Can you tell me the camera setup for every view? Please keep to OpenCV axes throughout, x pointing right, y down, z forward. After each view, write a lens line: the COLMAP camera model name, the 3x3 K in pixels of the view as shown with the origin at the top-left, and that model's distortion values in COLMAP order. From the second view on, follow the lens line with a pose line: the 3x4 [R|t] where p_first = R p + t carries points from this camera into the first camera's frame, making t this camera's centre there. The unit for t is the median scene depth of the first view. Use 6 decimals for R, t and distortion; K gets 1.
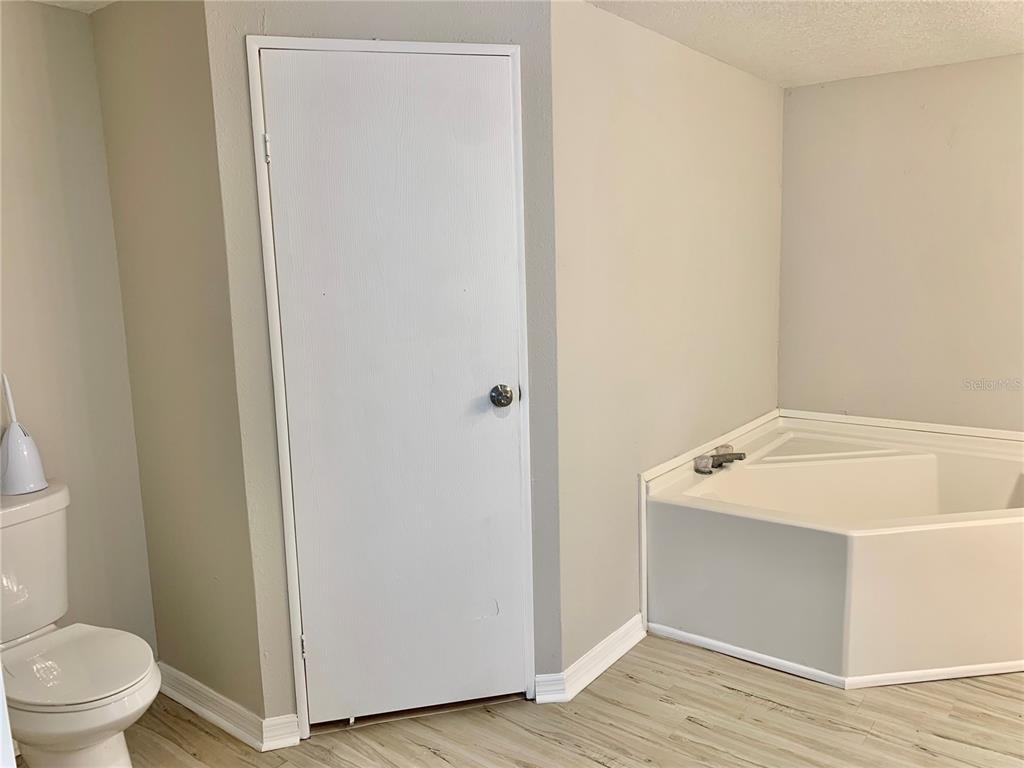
lens RADIAL K [[785.1, 0, 512.0], [0, 785.1, 384.0], [0, 0, 1]] dist [0.077429, -0.095170]
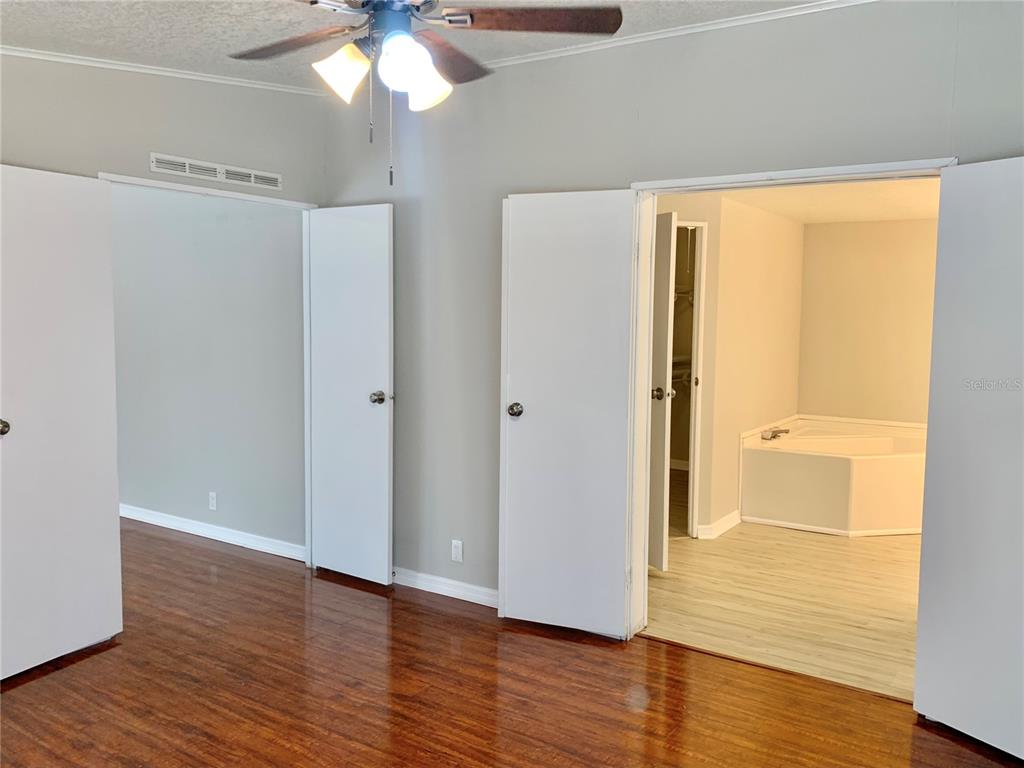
lens RADIAL K [[795.0, 0, 525.7], [0, 795.0, 374.8], [0, 0, 1]] dist [0.006882, -0.007217]
pose [[0.996611, 0.043613, 0.069748, -0.467494], [-0.037849, 0.995920, -0.081925, 0.146829], [-0.073036, 0.079007, 0.994195, -0.817847]]
